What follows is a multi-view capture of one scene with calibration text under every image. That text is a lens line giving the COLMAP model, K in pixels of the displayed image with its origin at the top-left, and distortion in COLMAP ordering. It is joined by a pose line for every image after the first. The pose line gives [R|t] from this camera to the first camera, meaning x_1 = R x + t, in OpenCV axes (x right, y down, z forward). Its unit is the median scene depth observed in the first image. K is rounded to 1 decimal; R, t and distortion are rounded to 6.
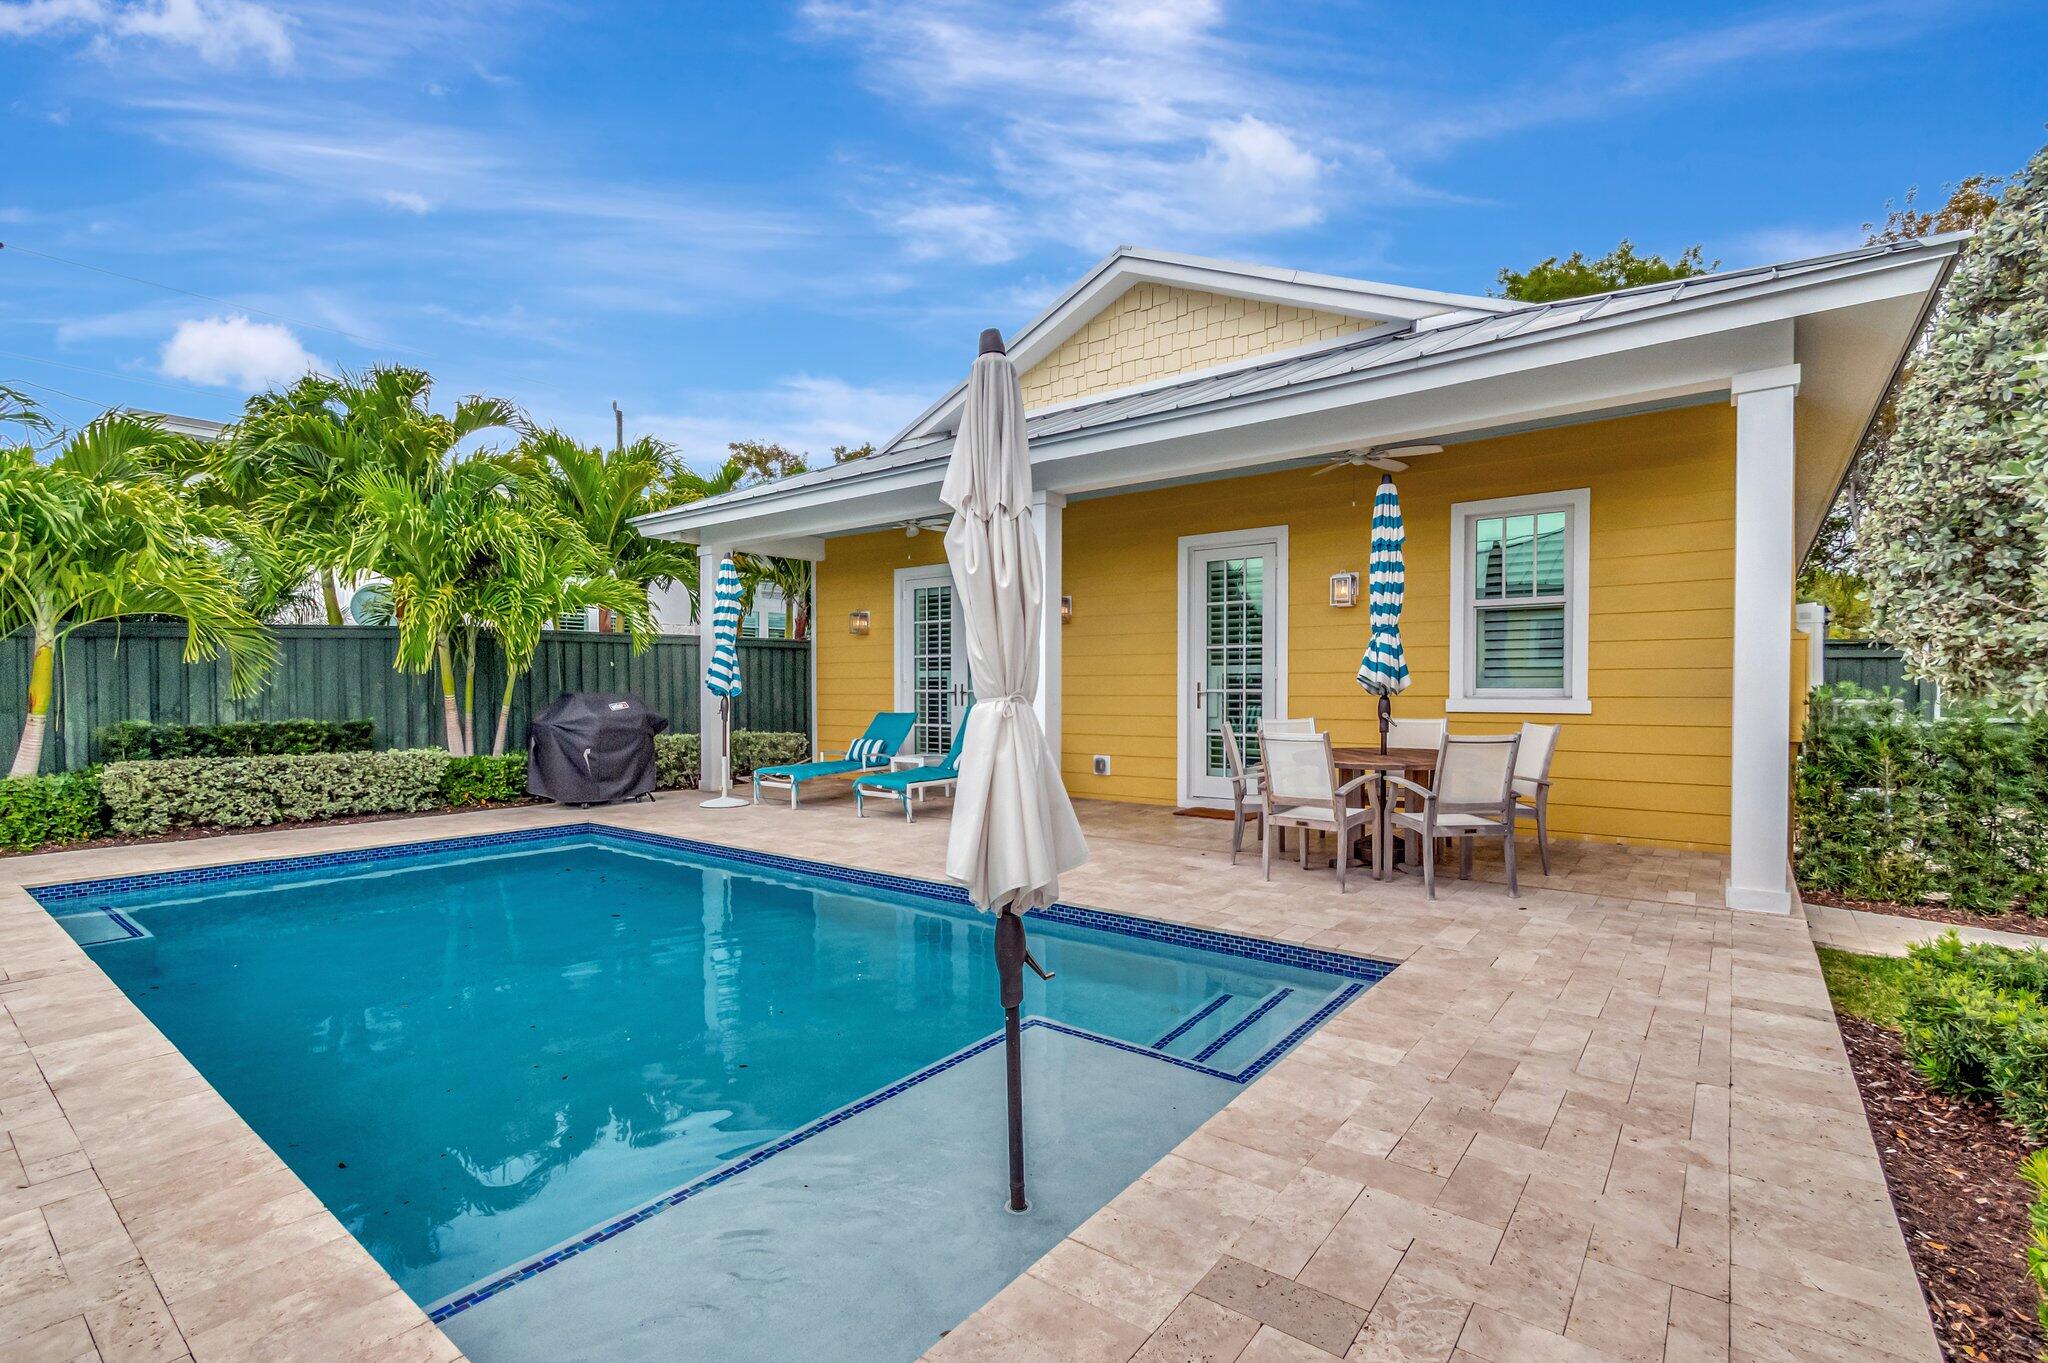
lens RADIAL K [[933.9, 0, 1015.3], [0, 933.9, 692.4], [0, 0, 1]] dist [0.034347, -0.000011]
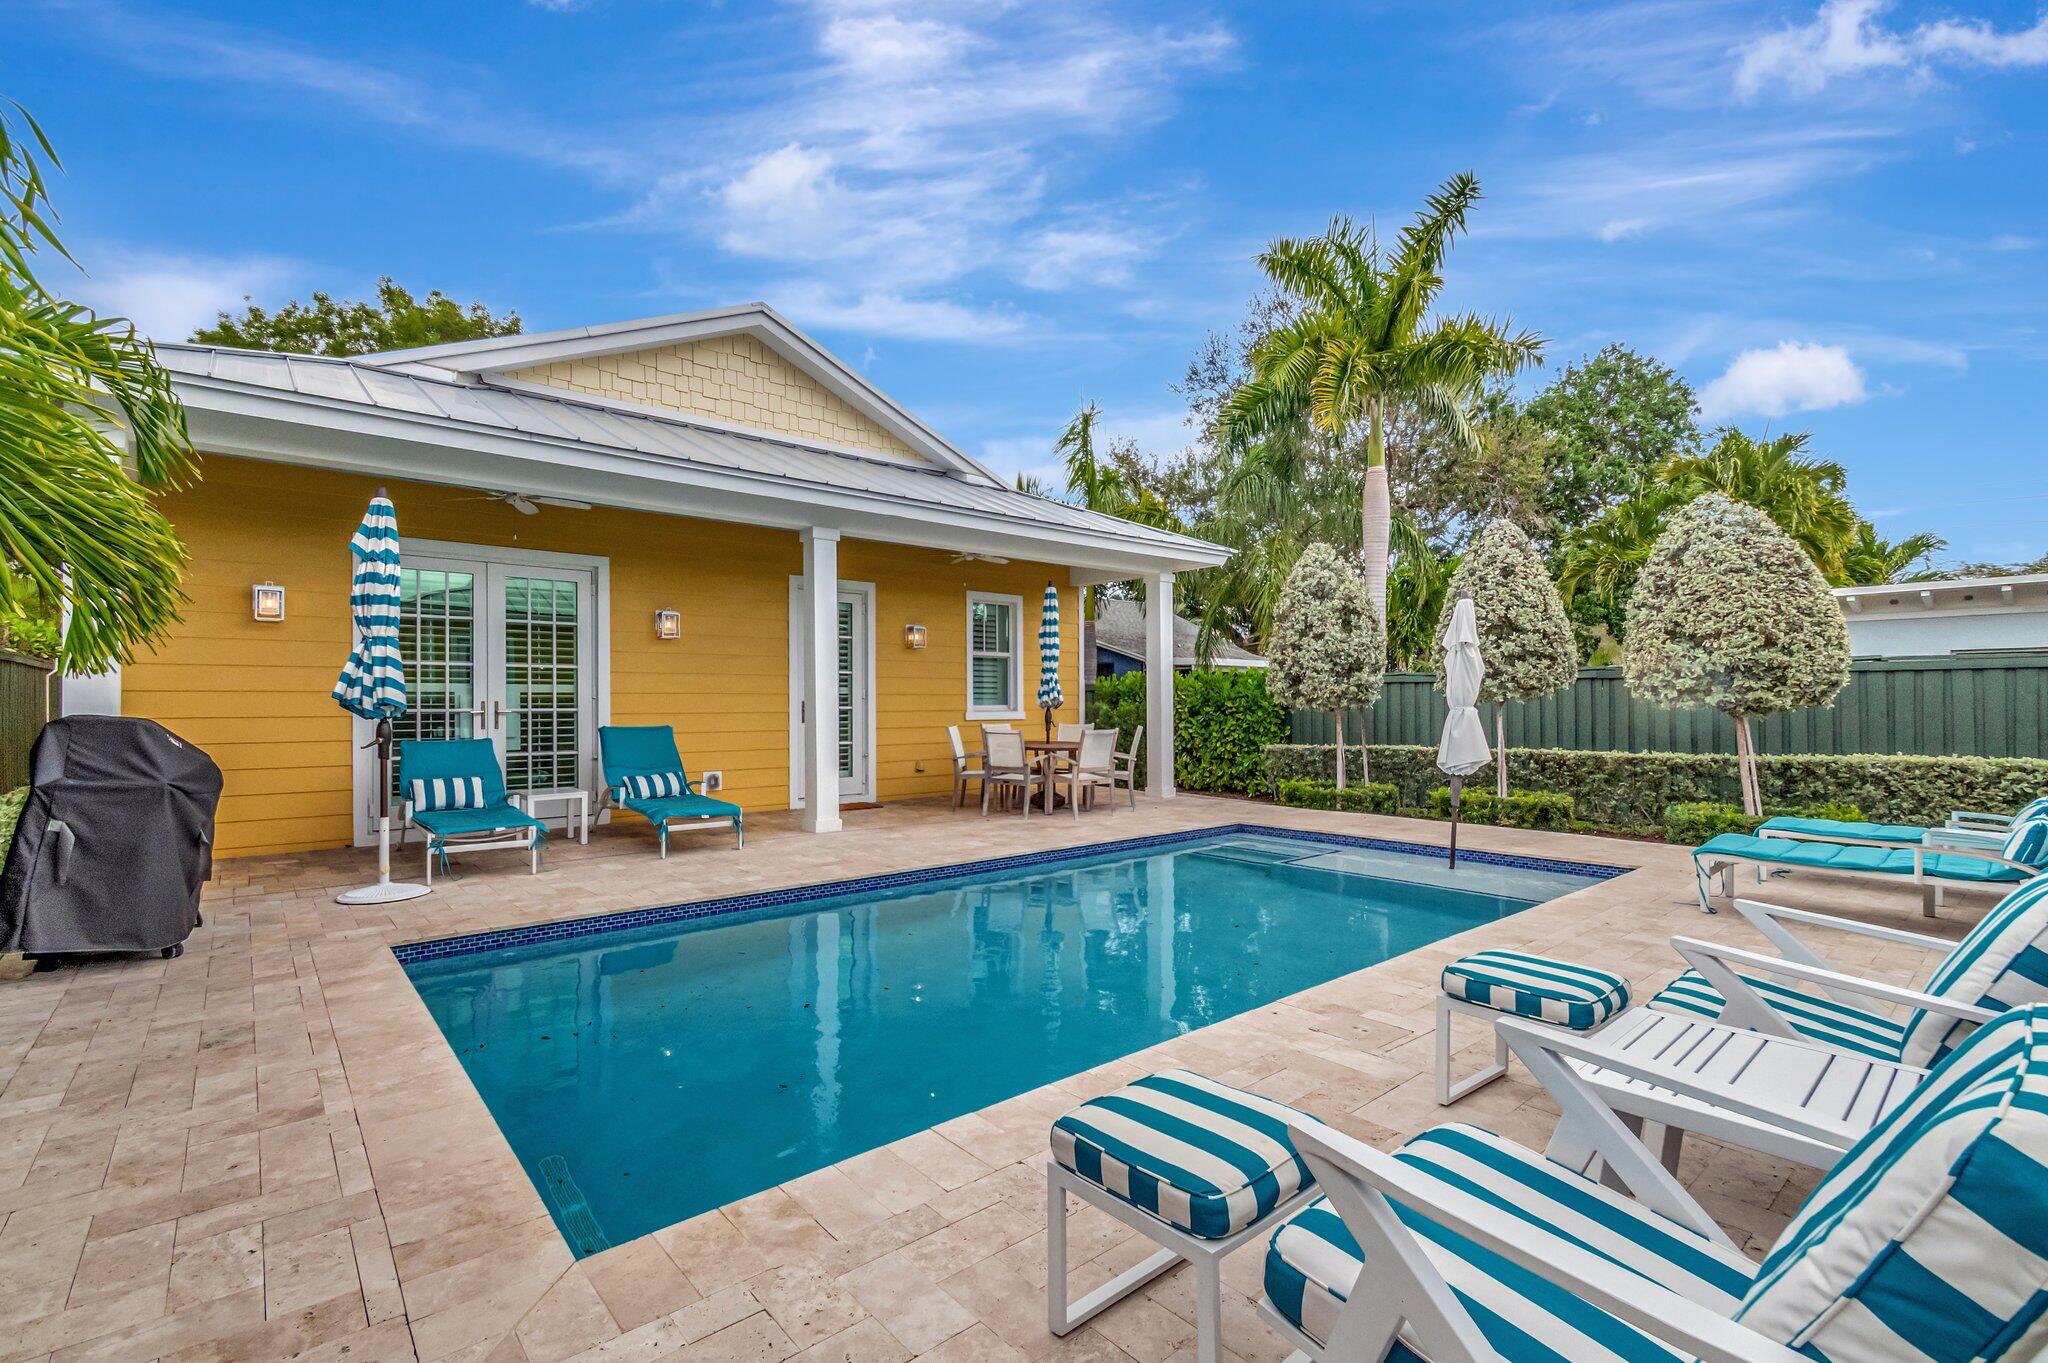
lens RADIAL K [[901.6, 0, 1023.5], [0, 901.6, 705.0], [0, 0, 1]] dist [-0.001180, -0.000259]
pose [[0.198645, 0.000873, 0.980071, -0.853827], [0.010526, 0.999940, -0.003024, 0.001174], [-0.980015, 0.010917, 0.198623, 0.497497]]
